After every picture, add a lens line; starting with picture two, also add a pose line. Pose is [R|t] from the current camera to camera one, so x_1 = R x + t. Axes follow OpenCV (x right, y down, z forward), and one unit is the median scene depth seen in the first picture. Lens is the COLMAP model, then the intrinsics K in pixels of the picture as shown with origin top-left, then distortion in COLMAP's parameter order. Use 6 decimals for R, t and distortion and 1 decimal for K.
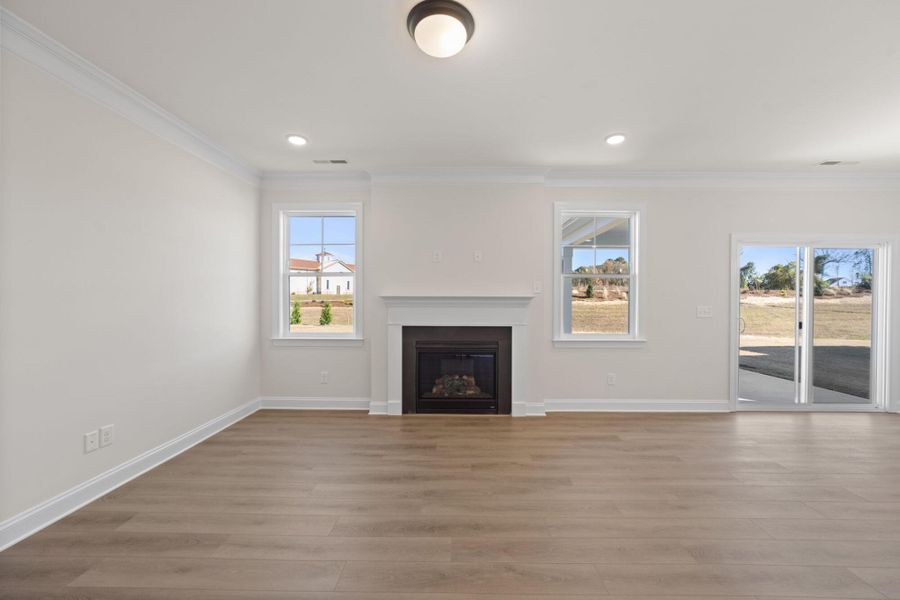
lens RADIAL K [[343.4, 0, 453.7], [0, 343.4, 303.3], [0, 0, 1]] dist [-0.016547, -0.000037]
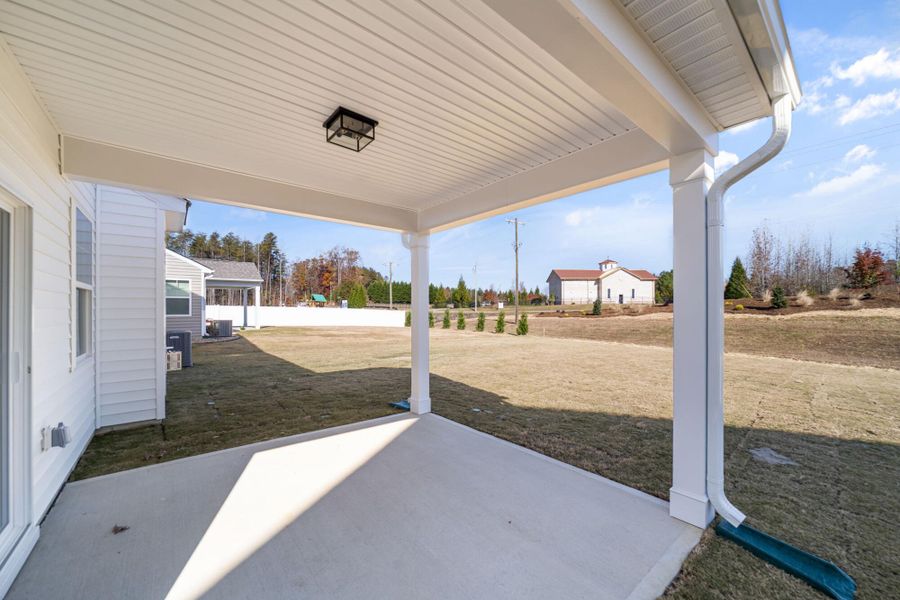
lens RADIAL K [[343.4, 0, 453.7], [0, 343.4, 303.3], [0, 0, 1]] dist [-0.016547, -0.000037]
pose [[0.643472, -0.017420, -0.765272, 1.660059], [-0.004175, 0.999646, -0.026266, -0.013856], [0.765459, 0.020096, 0.643171, 1.128820]]
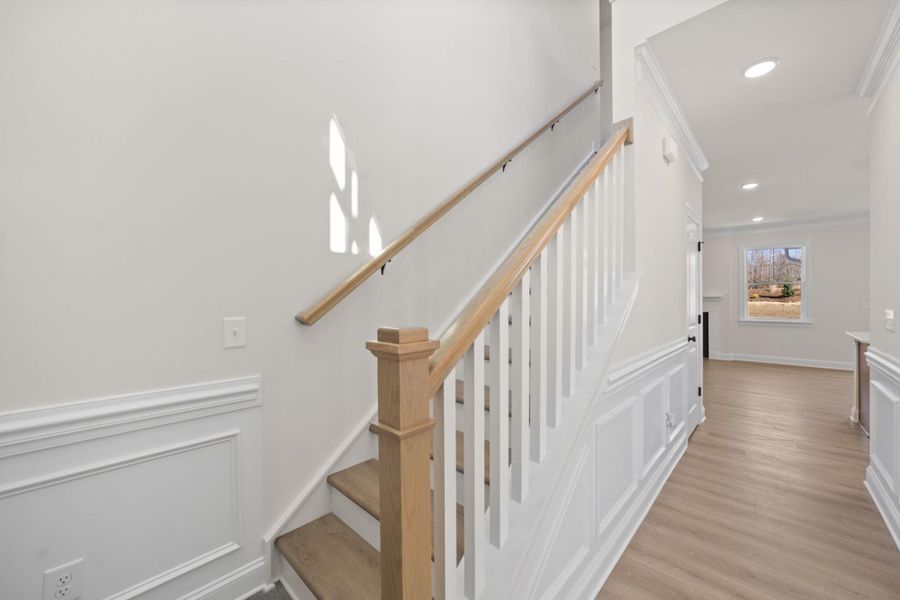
lens RADIAL K [[343.4, 0, 453.7], [0, 343.4, 303.3], [0, 0, 1]] dist [-0.016547, -0.000037]
pose [[0.741690, 0.003170, -0.670735, 0.365164], [-0.000556, 0.999991, 0.004112, 0.010977], [0.670743, -0.002677, 0.741685, -1.297070]]
